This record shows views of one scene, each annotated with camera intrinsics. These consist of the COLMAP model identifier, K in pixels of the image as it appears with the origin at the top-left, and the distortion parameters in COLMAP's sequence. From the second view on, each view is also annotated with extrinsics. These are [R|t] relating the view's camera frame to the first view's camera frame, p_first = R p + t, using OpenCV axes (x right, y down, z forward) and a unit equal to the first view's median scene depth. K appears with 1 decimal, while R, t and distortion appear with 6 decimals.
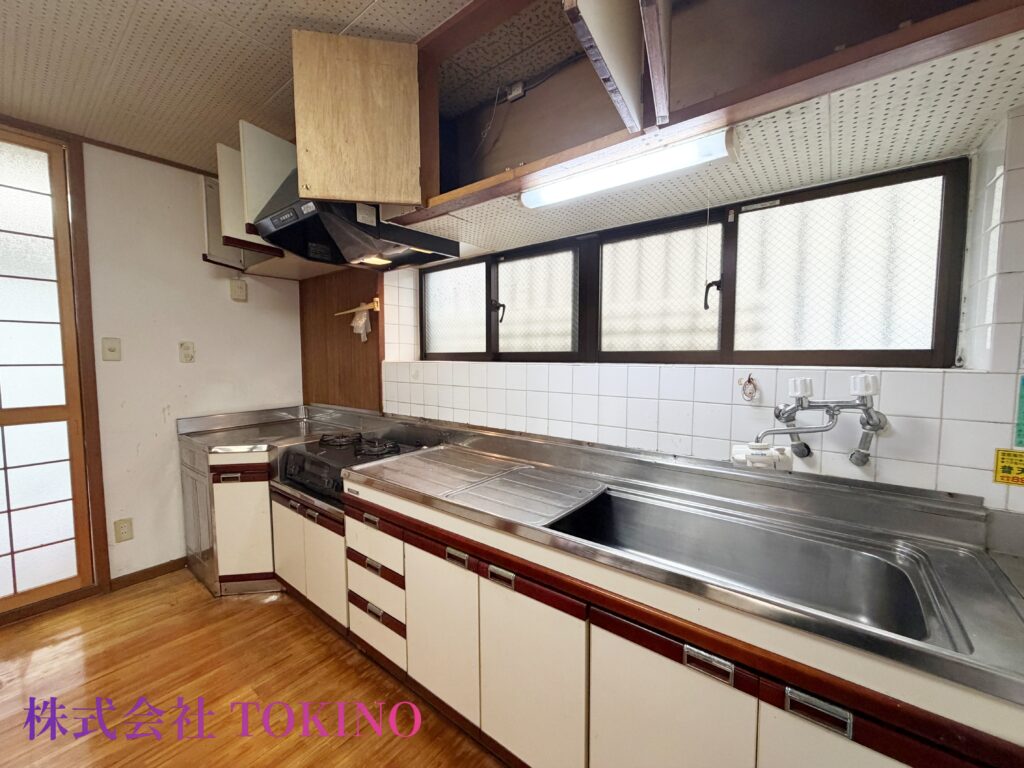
lens RADIAL K [[408.1, 0, 509.1], [0, 408.1, 386.2], [0, 0, 1]] dist [-0.003421, 0.000199]
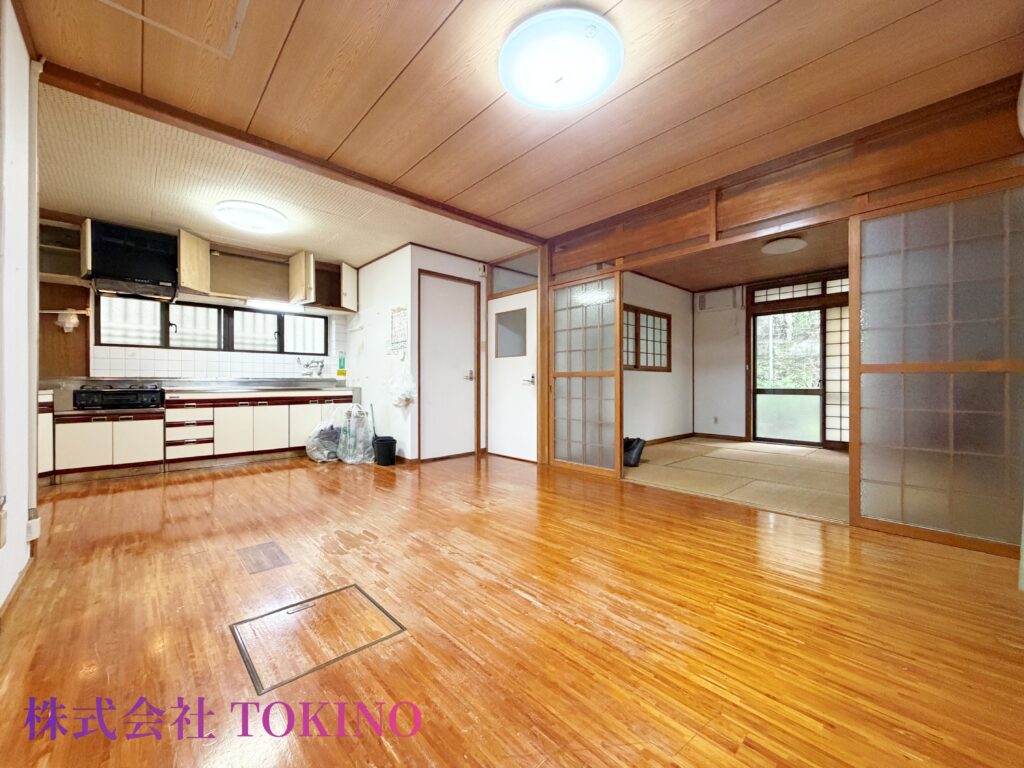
lens RADIAL K [[408.1, 0, 509.4], [0, 408.1, 384.9], [0, 0, 1]] dist [-0.003421, 0.000199]
pose [[0.152176, -0.003516, 0.988347, -2.494189], [0.075601, 0.997105, -0.008093, 0.355453], [-0.985458, 0.075952, 0.152001, -1.370251]]
